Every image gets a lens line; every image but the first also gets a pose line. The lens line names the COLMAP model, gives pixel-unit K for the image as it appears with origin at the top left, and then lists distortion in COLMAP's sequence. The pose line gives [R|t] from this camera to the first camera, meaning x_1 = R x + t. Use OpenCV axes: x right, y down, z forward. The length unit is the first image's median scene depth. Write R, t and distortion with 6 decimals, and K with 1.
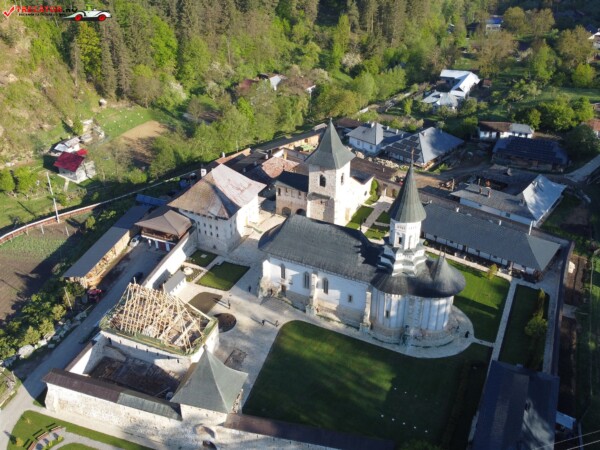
lens RADIAL K [[609.0, 0, 296.1], [0, 609.0, 227.0], [0, 0, 1]] dist [-0.004627, 0.000000]
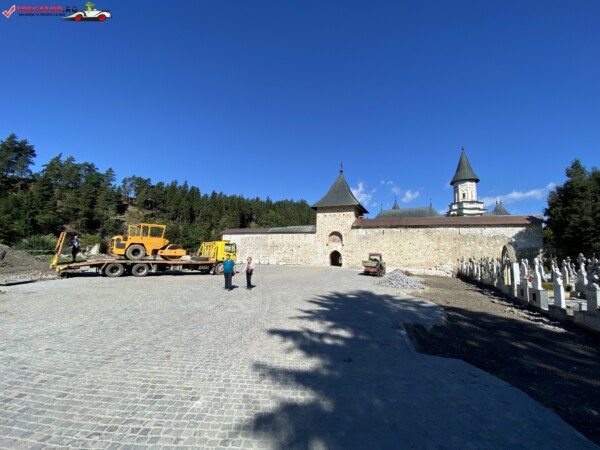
lens RADIAL K [[241.6, 0, 291.7], [0, 241.6, 225.5], [0, 0, 1]] dist [0.000025, -0.008438]
pose [[0.970267, 0.028305, -0.240375, -0.075730], [-0.172167, 0.778751, -0.603246, 0.394812], [0.170117, 0.626694, 0.760470, 0.396016]]
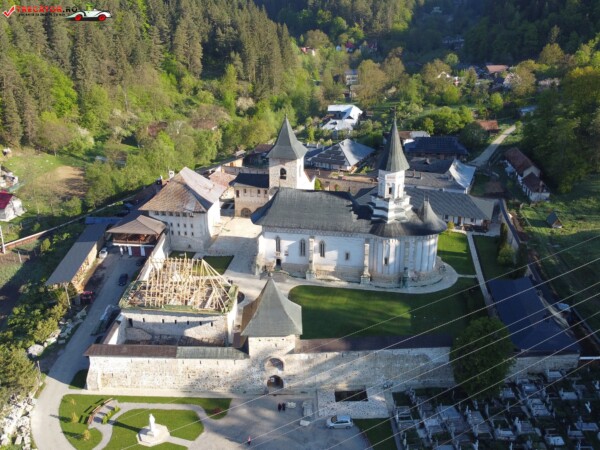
lens RADIAL K [[609.0, 0, 297.4], [0, 609.0, 225.8], [0, 0, 1]] dist [-0.004627, 0.000000]
pose [[0.957328, -0.108826, 0.267731, -0.231405], [0.147681, 0.980519, -0.129508, 0.158099], [-0.248422, 0.163521, 0.954750, -0.016275]]
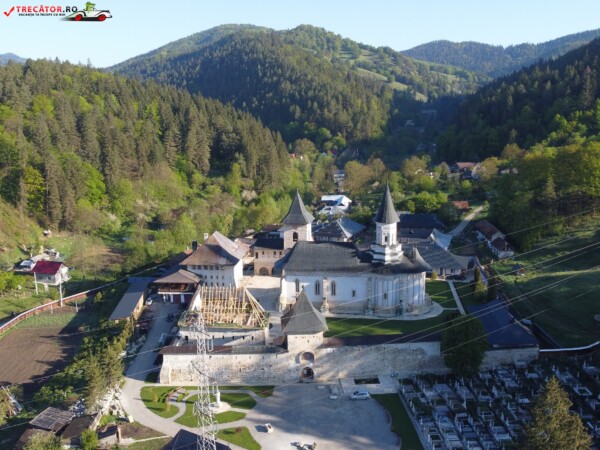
lens RADIAL K [[609.0, 0, 296.9], [0, 609.0, 224.4], [0, 0, 1]] dist [-0.004627, 0.000000]
pose [[0.946759, -0.070576, 0.314111, -0.364638], [0.170494, 0.937540, -0.303232, 0.297959], [-0.273091, 0.340642, 0.899658, -0.187198]]
